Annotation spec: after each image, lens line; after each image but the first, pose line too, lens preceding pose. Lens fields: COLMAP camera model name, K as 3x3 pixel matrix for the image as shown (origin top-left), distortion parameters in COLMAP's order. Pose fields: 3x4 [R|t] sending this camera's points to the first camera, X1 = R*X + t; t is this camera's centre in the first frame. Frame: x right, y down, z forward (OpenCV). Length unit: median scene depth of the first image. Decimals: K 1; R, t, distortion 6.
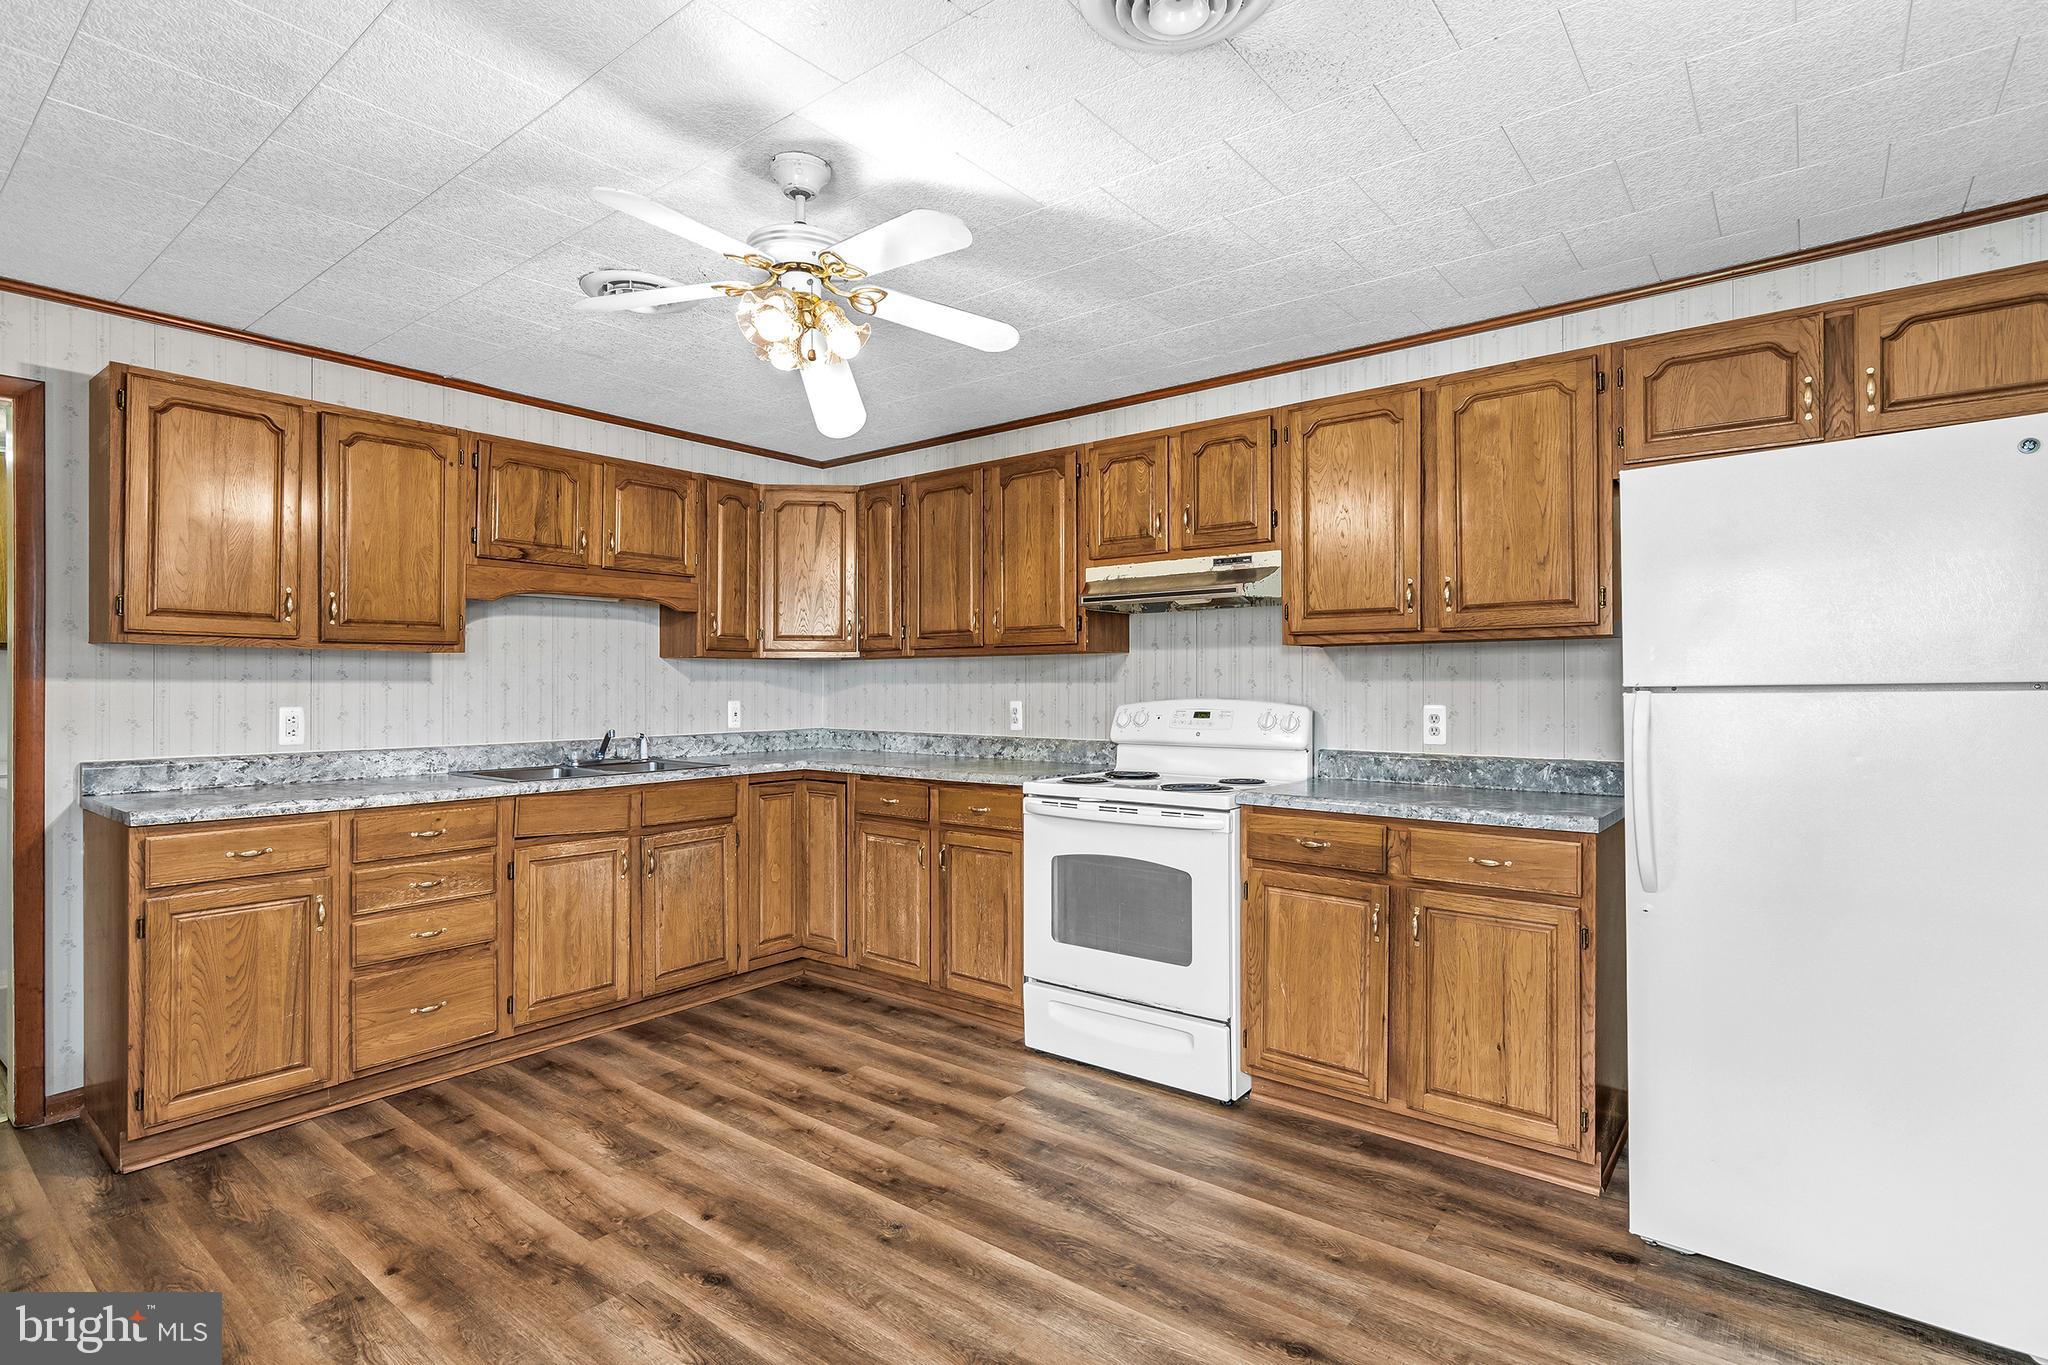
lens RADIAL K [[1014.0, 0, 1027.6], [0, 1014.0, 676.8], [0, 0, 1]] dist [-0.002068, -0.000090]
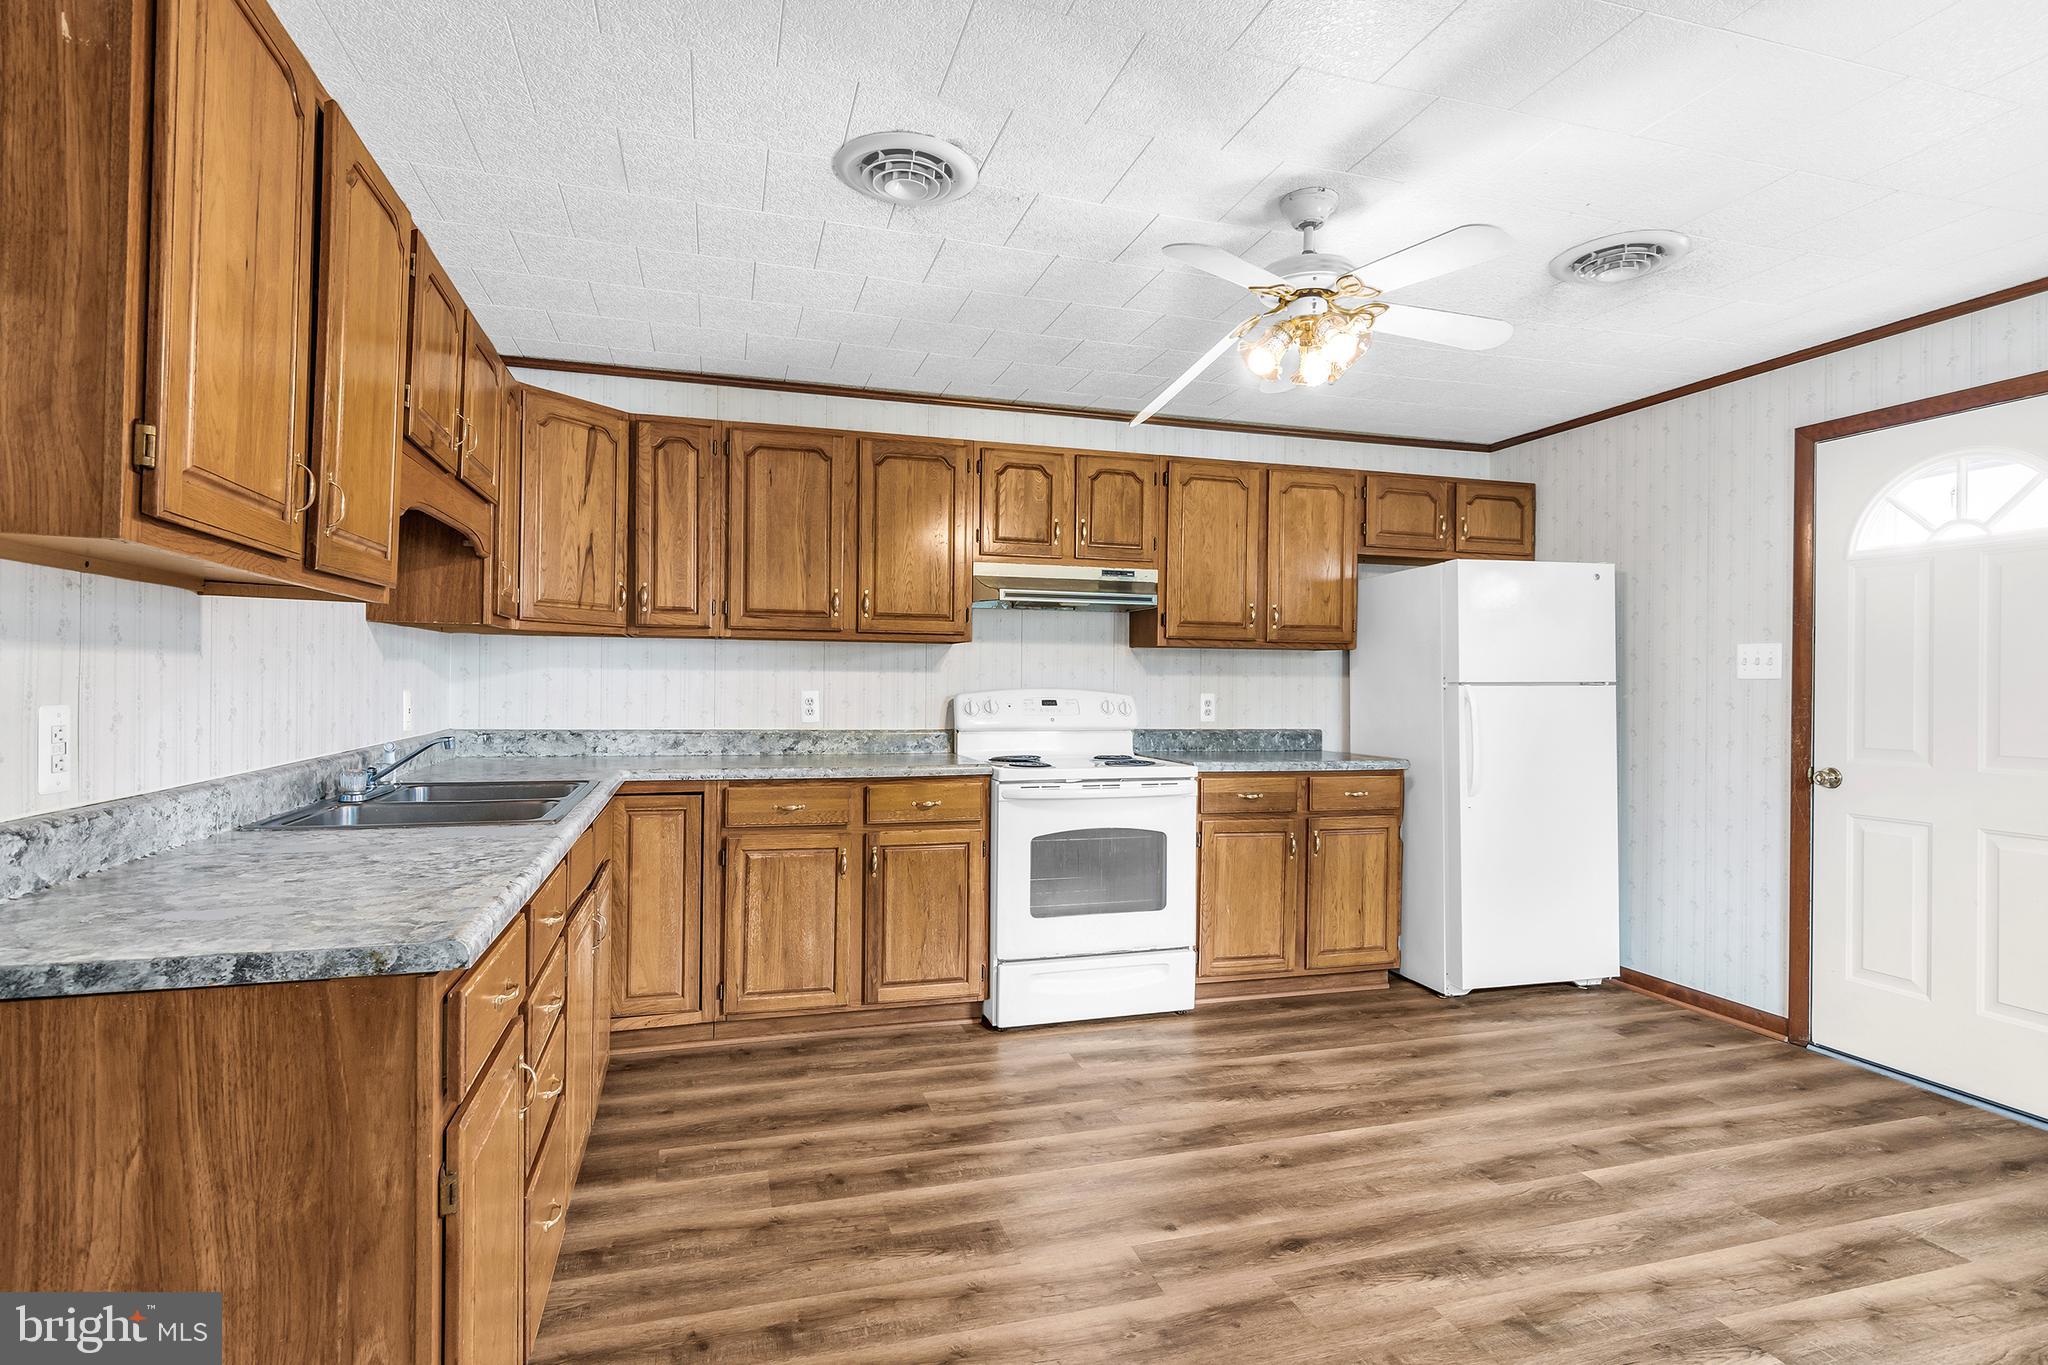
lens RADIAL K [[1014.0, 0, 1027.6], [0, 1014.0, 676.8], [0, 0, 1]] dist [-0.002068, -0.000090]
pose [[0.564951, 0.010918, 0.825052, -0.912129], [-0.019046, 0.999819, -0.000189, 0.010710], [-0.824905, -0.015607, 0.565056, 0.442431]]
